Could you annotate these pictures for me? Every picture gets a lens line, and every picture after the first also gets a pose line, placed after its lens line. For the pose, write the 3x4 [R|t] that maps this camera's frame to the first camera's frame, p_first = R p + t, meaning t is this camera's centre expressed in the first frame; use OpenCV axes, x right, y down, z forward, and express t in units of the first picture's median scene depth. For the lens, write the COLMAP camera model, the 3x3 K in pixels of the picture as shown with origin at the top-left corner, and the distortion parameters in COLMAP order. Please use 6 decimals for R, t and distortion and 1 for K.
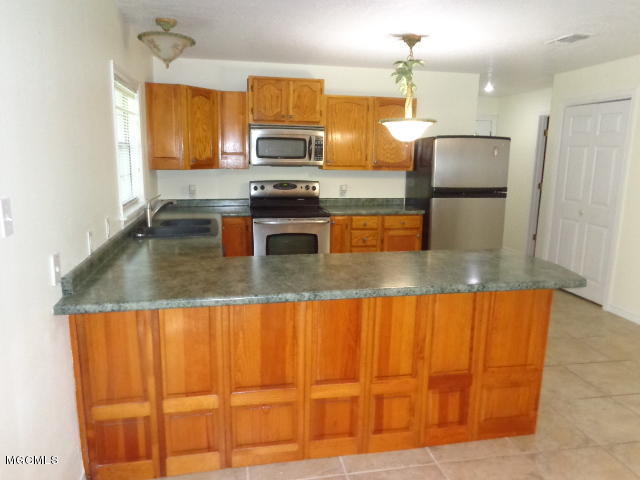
lens RADIAL K [[484.7, 0, 319.2], [0, 484.7, 242.5], [0, 0, 1]] dist [-0.009318, 0.005188]
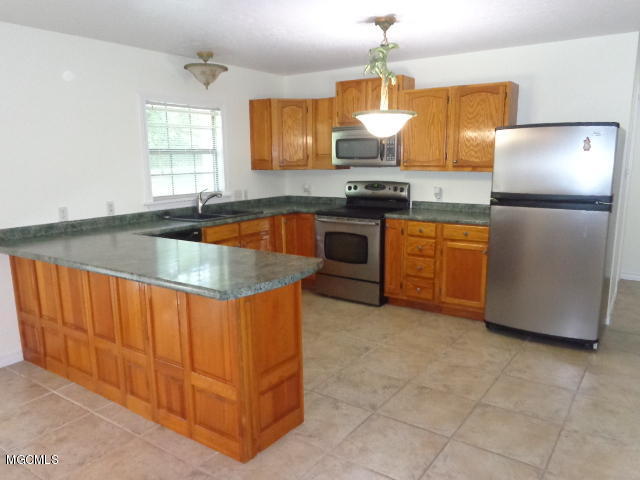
lens RADIAL K [[484.7, 0, 321.0], [0, 484.7, 240.4], [0, 0, 1]] dist [-0.009318, 0.005188]
pose [[0.693160, 0.100301, -0.713770, 0.602729], [-0.111738, 0.993252, 0.031063, -0.027260], [0.712070, 0.058224, 0.699691, 0.244483]]
